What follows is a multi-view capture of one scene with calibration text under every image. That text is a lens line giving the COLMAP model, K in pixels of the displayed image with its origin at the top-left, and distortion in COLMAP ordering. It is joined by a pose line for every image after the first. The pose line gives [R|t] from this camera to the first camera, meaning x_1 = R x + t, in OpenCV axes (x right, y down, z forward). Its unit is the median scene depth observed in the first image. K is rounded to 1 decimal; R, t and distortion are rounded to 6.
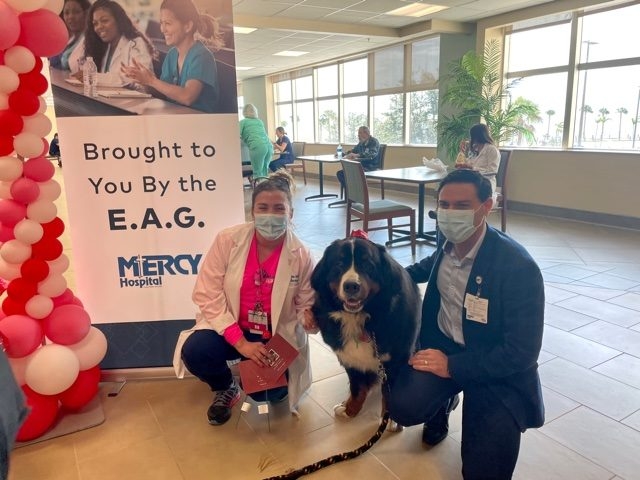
lens RADIAL K [[483.5, 0, 320.0], [0, 483.5, 240.0], [0, 0, 1]] dist [0.073088, -0.100659]
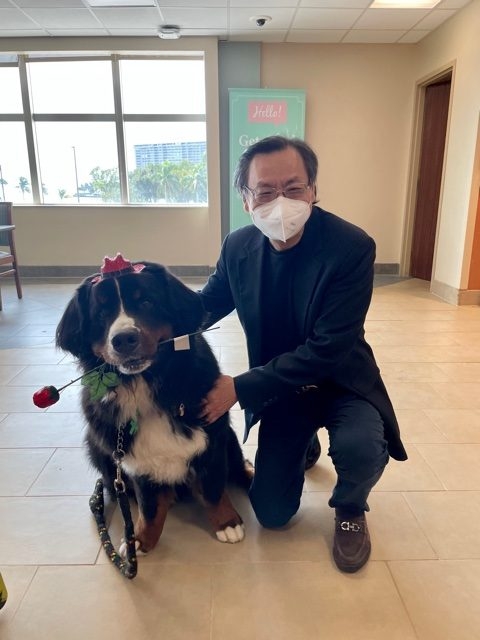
lens RADIAL K [[488.1, 0, 236.6], [0, 488.1, 320.3], [0, 0, 1]] dist [0.079988, -0.105475]
pose [[0.499434, -0.195997, 0.843890, -0.417939], [0.189102, 0.975248, 0.114590, -0.012964], [-0.845462, 0.102351, 0.524136, 0.523221]]
